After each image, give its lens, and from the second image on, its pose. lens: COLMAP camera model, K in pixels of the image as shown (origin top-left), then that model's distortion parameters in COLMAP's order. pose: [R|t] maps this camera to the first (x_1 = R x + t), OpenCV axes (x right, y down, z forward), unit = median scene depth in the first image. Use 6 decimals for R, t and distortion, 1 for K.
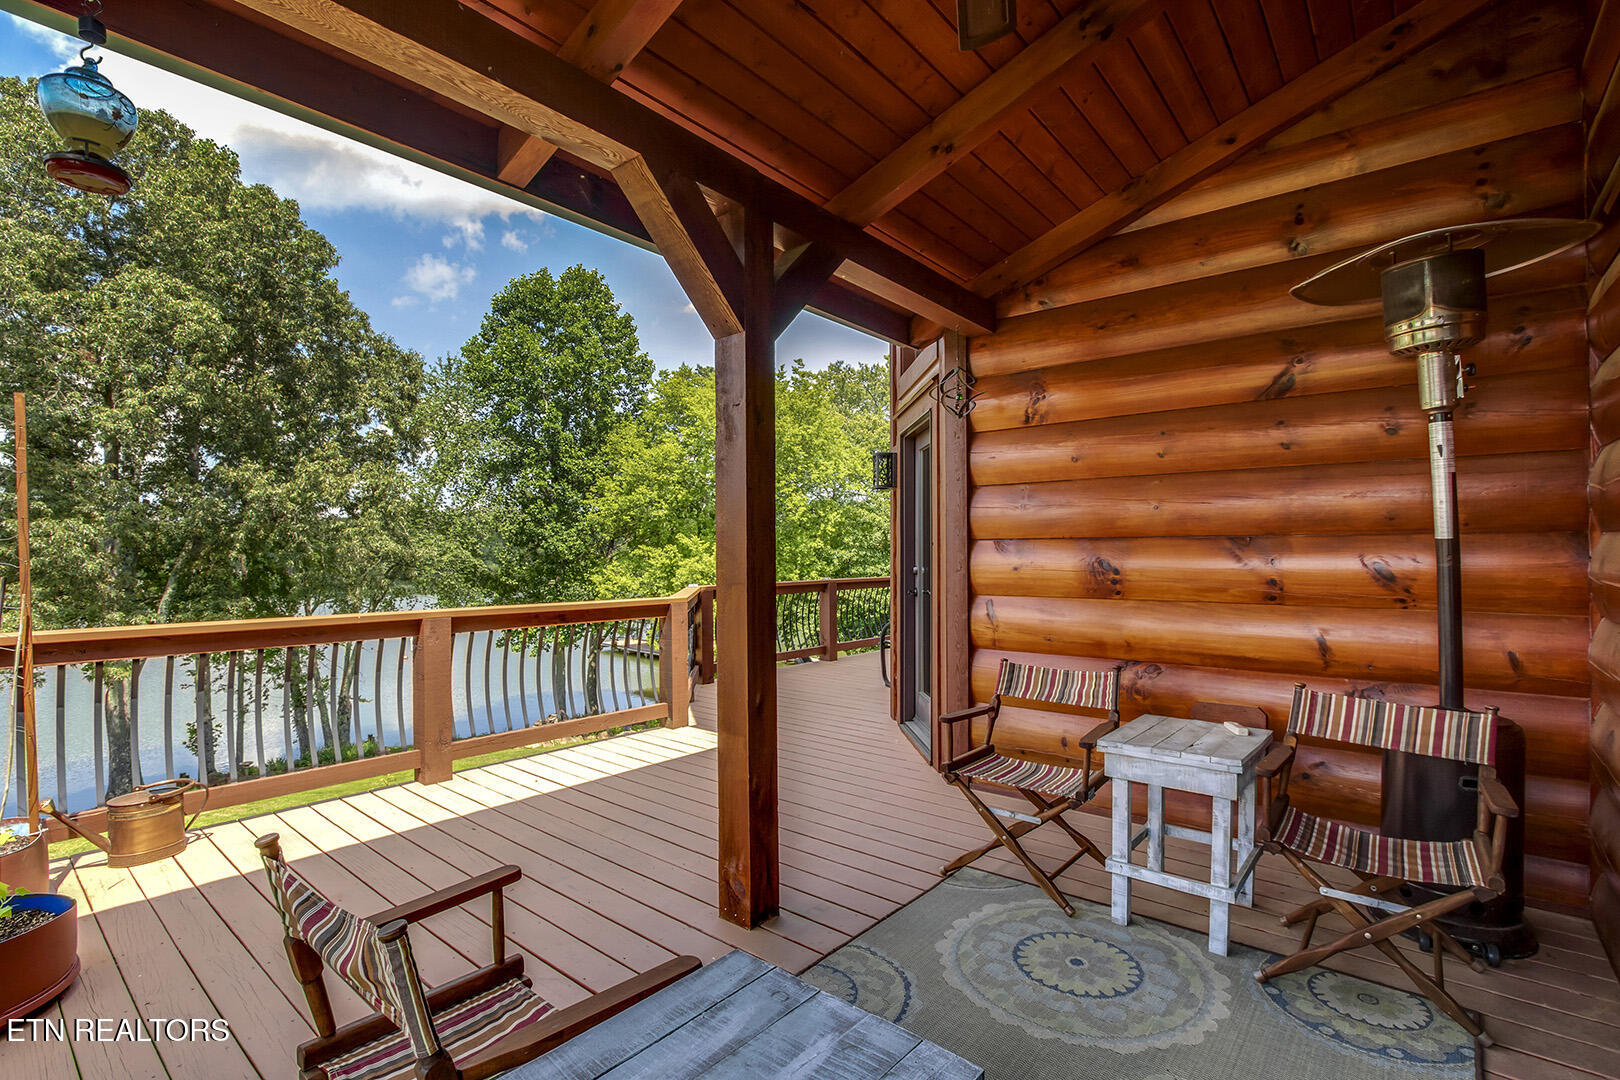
lens RADIAL K [[755.1, 0, 819.2], [0, 755.1, 552.8], [0, 0, 1]] dist [-0.028321, 0.004931]
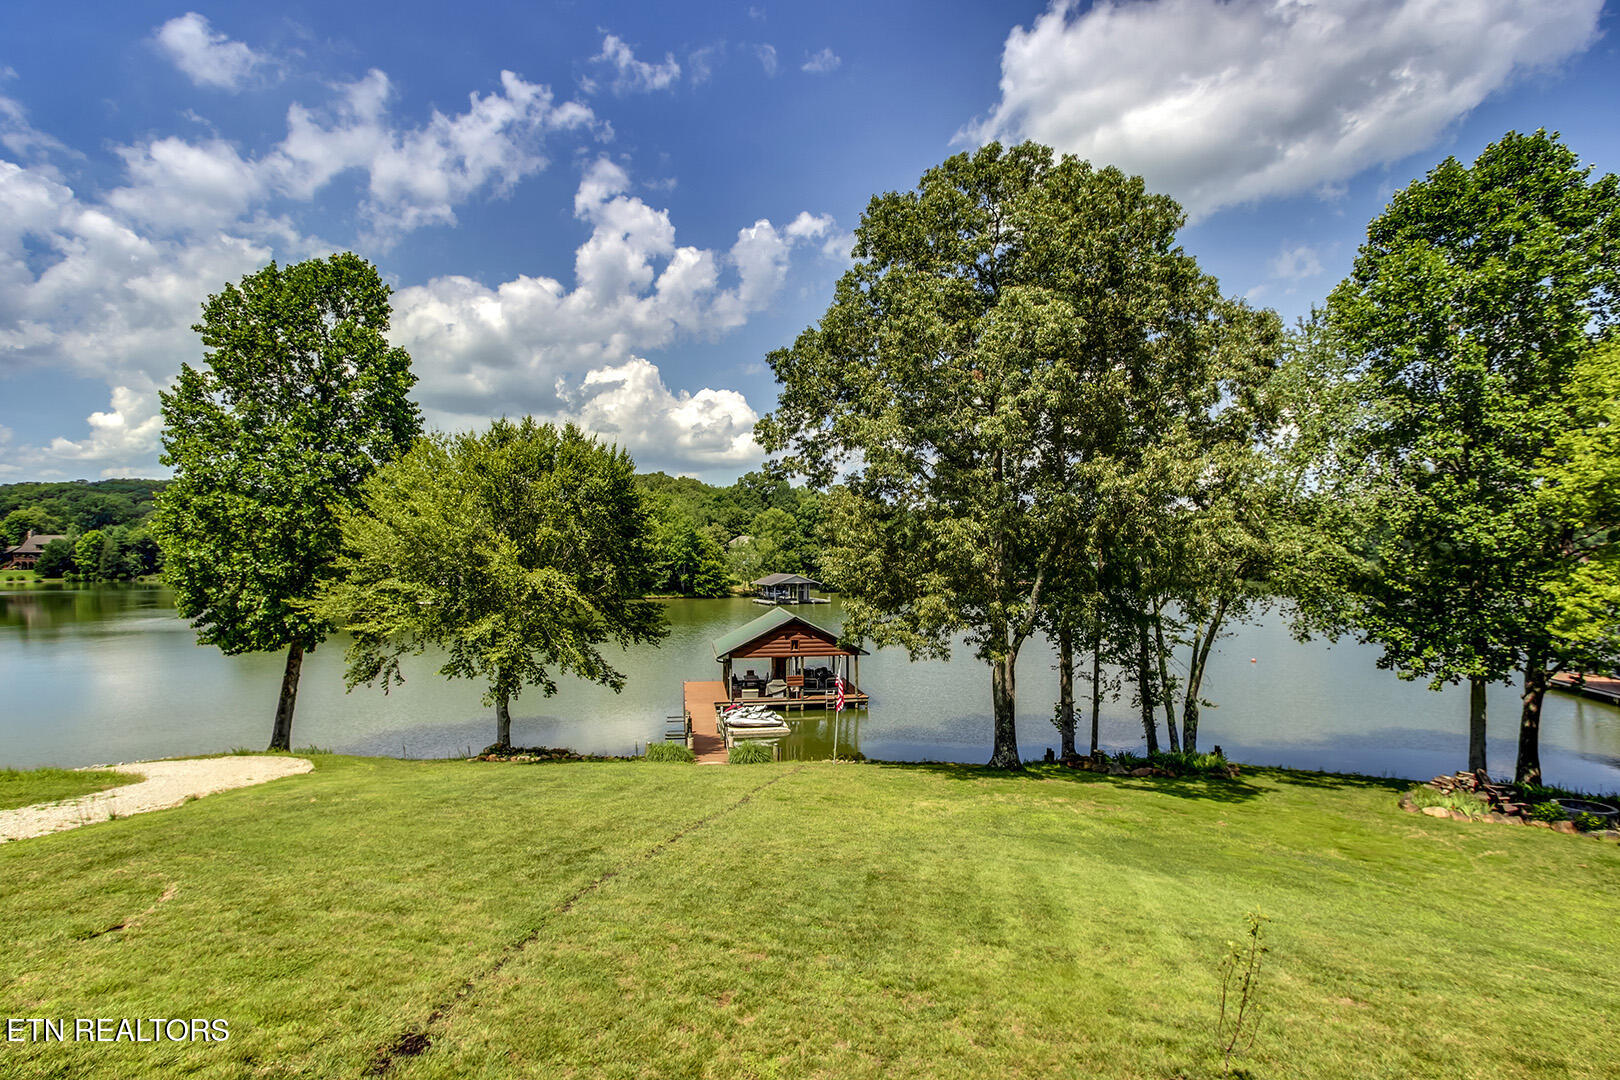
lens RADIAL K [[755.1, 0, 810.2], [0, 755.1, 550.1], [0, 0, 1]] dist [-0.028321, 0.004931]
pose [[0.508993, 0.004048, -0.860761, -0.083774], [-0.001248, 0.999991, 0.003965, 0.000035], [0.860770, -0.000943, 0.508994, 0.129130]]
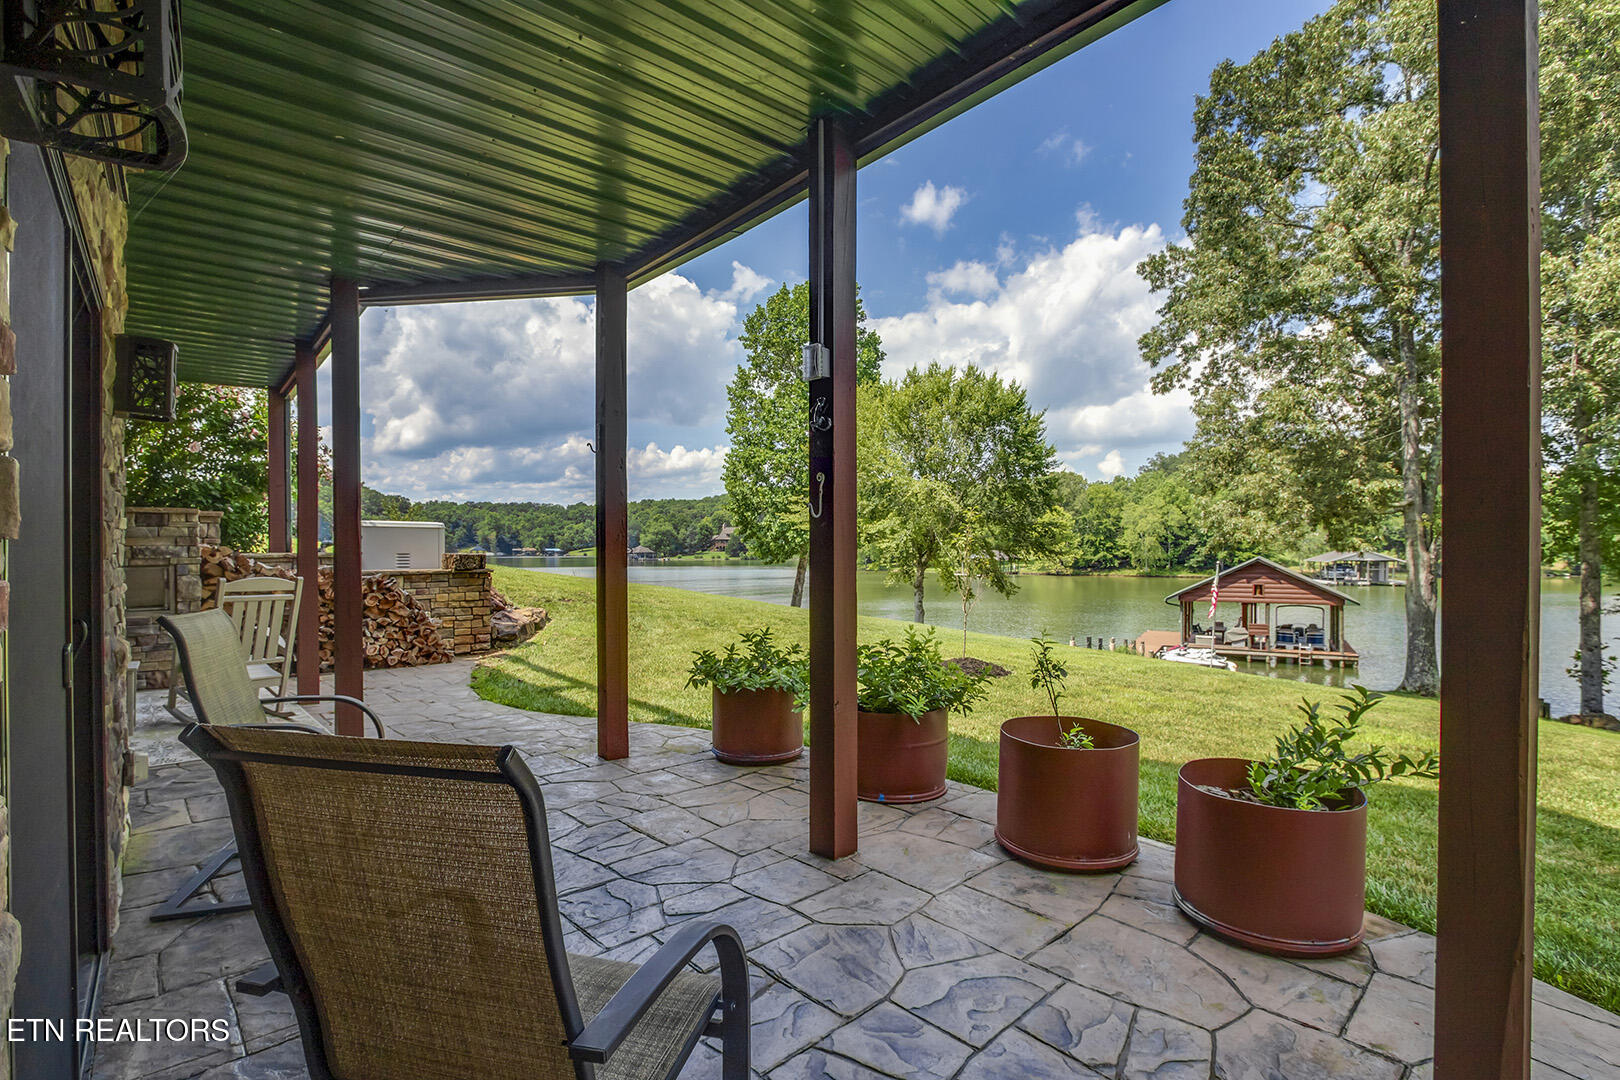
lens RADIAL K [[755.1, 0, 803.2], [0, 755.1, 547.5], [0, 0, 1]] dist [-0.028321, 0.004931]
pose [[-0.181728, 0.011672, -0.983280, 0.110155], [0.005308, 0.999927, 0.010889, 0.113505], [0.983335, -0.003240, -0.181776, 0.328797]]
